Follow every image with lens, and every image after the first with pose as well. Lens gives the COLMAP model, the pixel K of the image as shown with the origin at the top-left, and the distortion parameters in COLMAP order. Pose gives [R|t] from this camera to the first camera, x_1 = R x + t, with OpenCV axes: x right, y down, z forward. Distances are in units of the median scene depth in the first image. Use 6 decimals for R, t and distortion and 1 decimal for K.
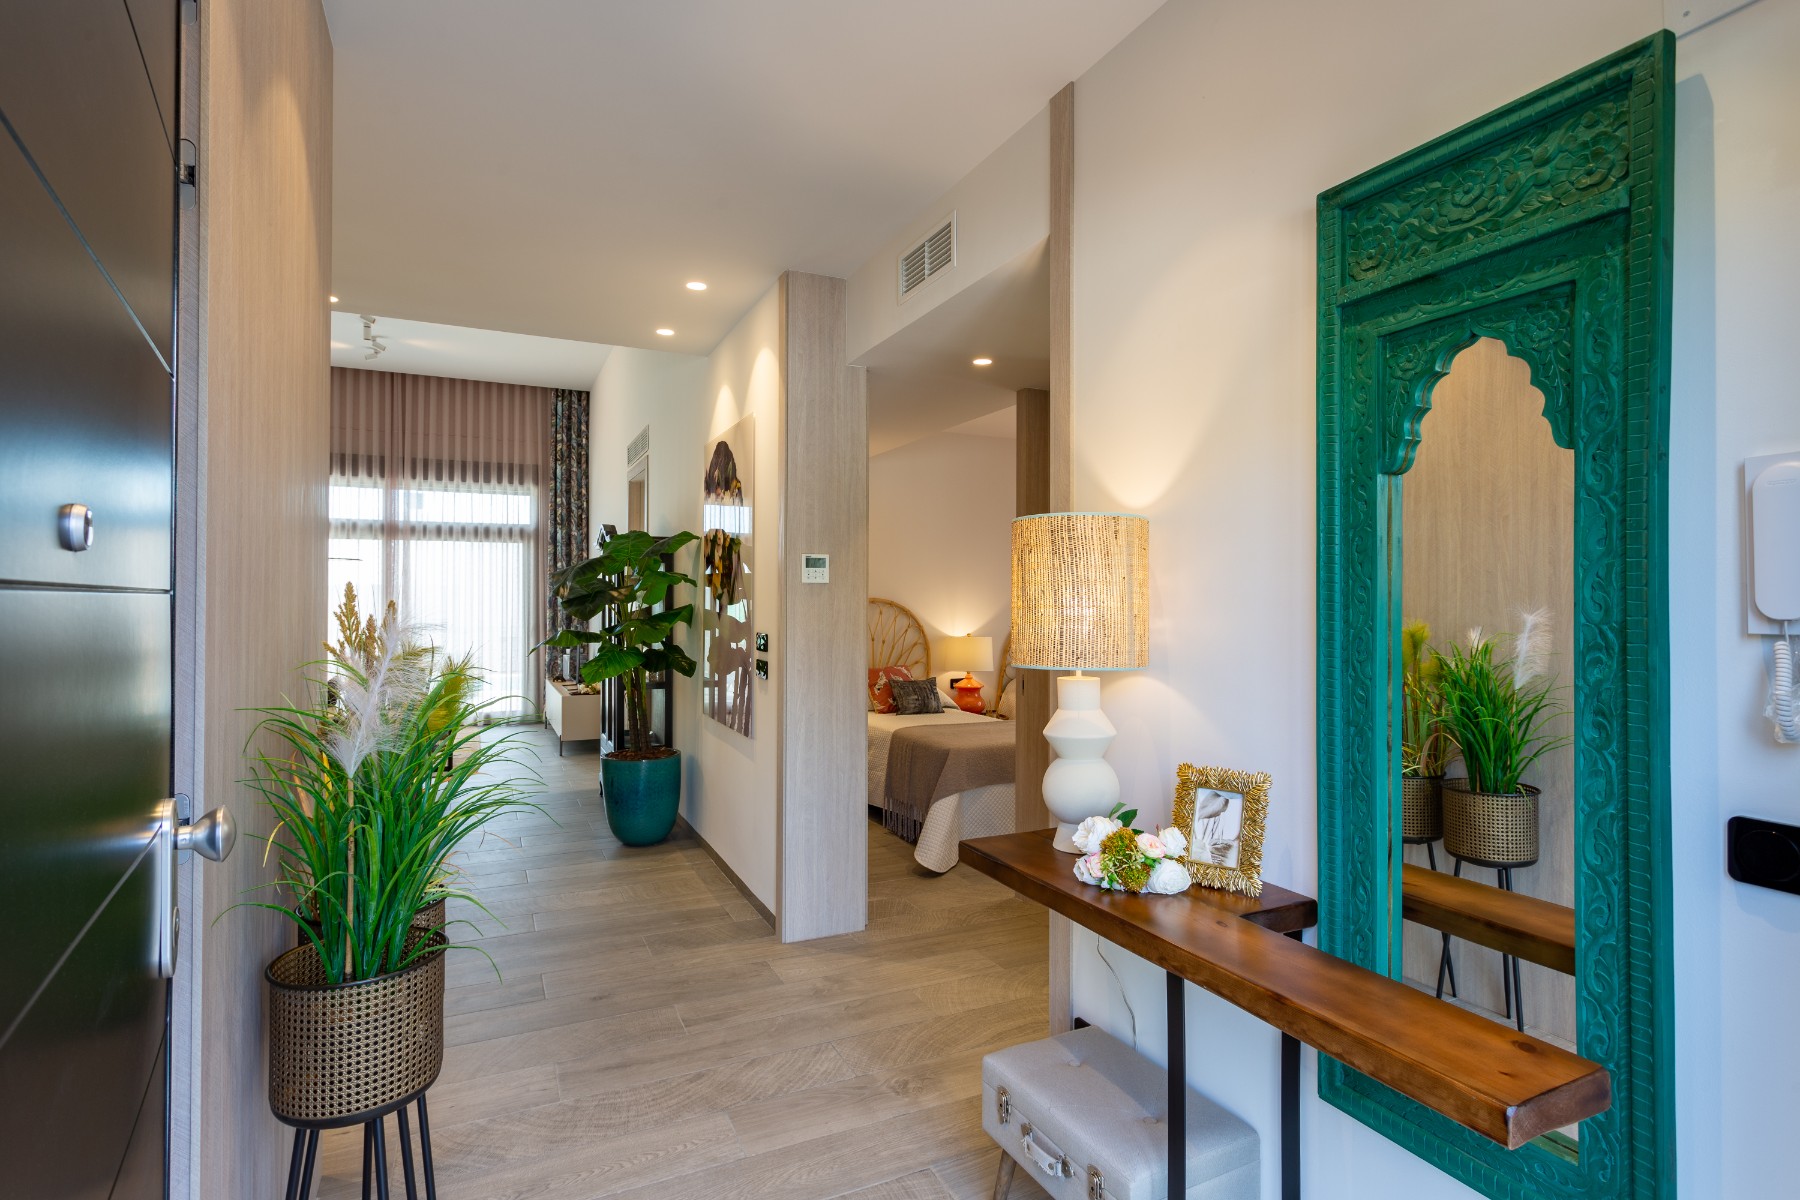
lens RADIAL K [[1019.6, 0, 900.2], [0, 1019.6, 598.9], [0, 0, 1]] dist [-0.001266, 0.000001]
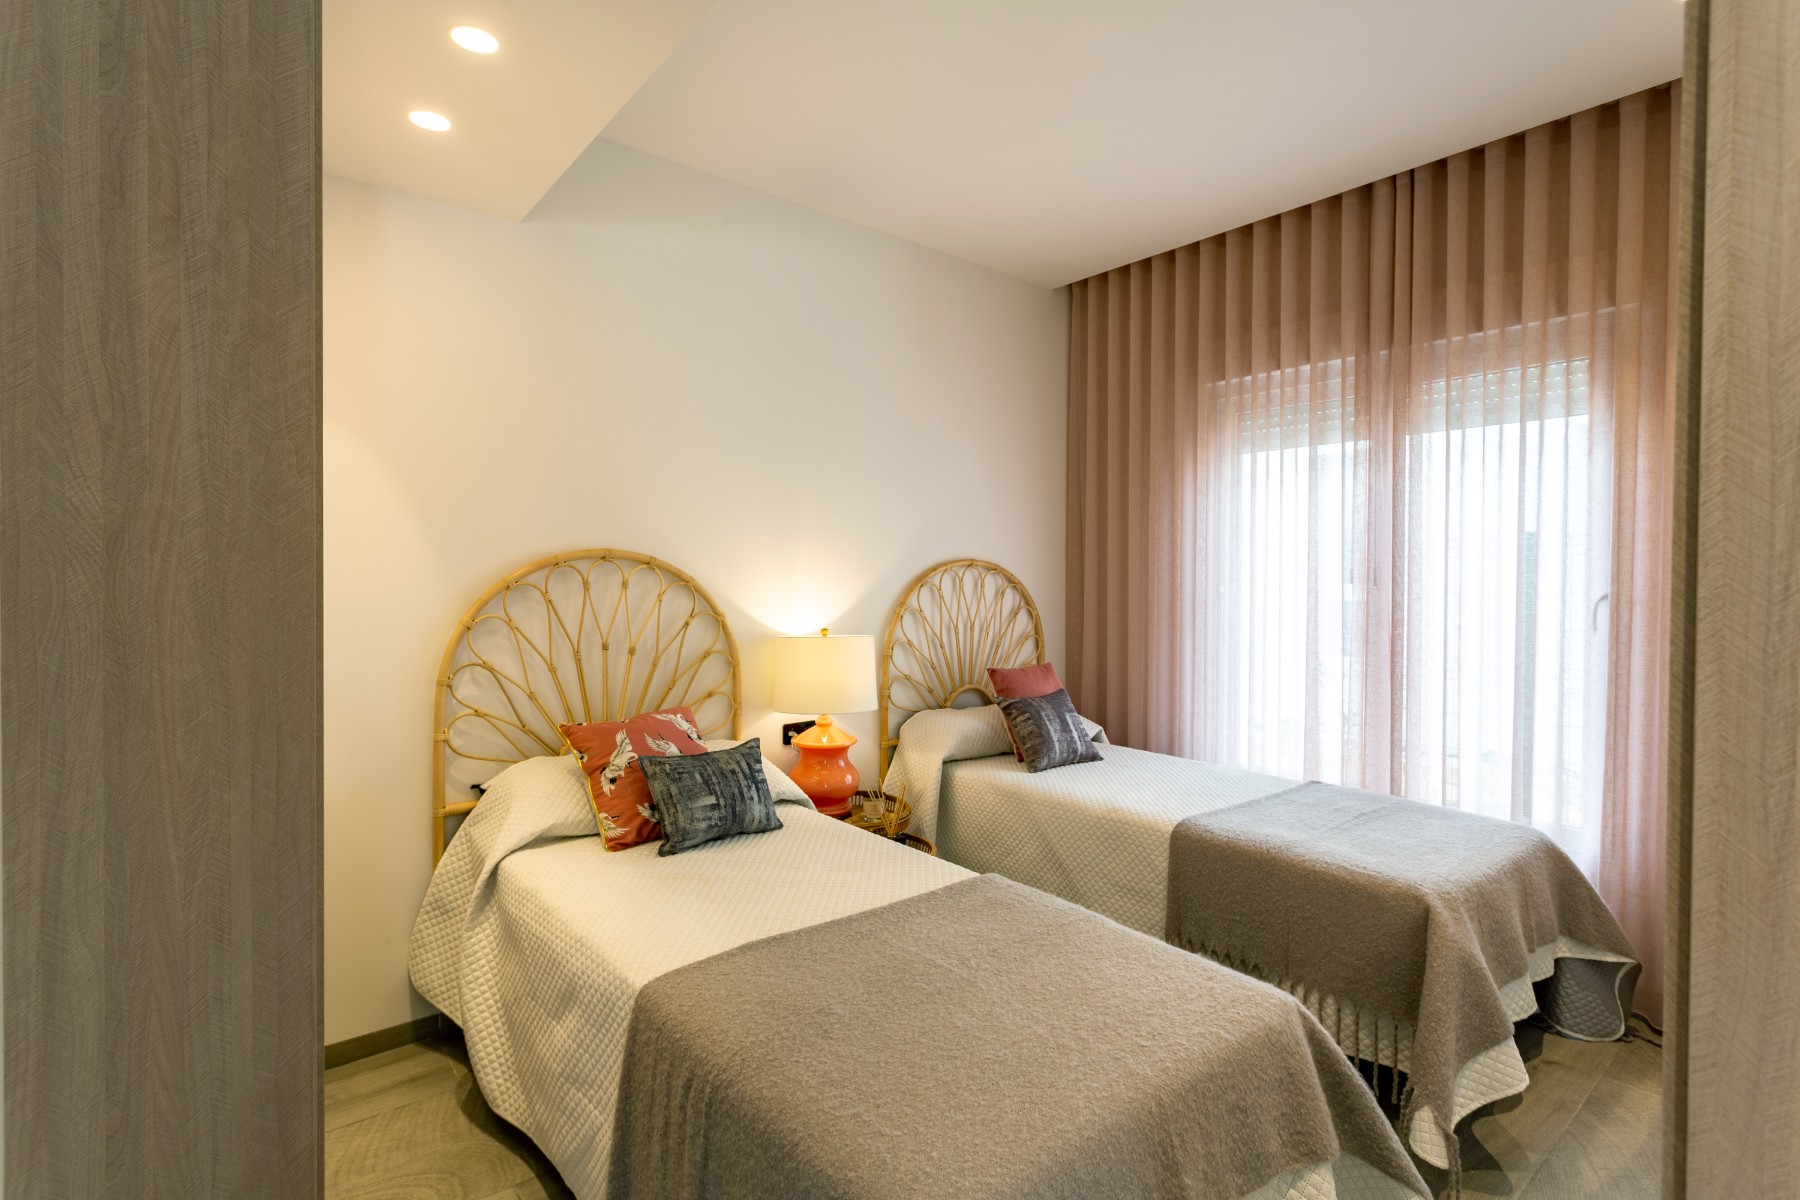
lens RADIAL K [[887.7, 0, 894.1], [0, 887.7, 597.2], [0, 0, 1]] dist [0.000250, 0.000222]
pose [[0.972732, -0.001824, 0.231926, 0.004470], [-0.003383, 0.999751, 0.022051, 0.010655], [-0.231908, -0.022235, 0.972484, 0.613957]]
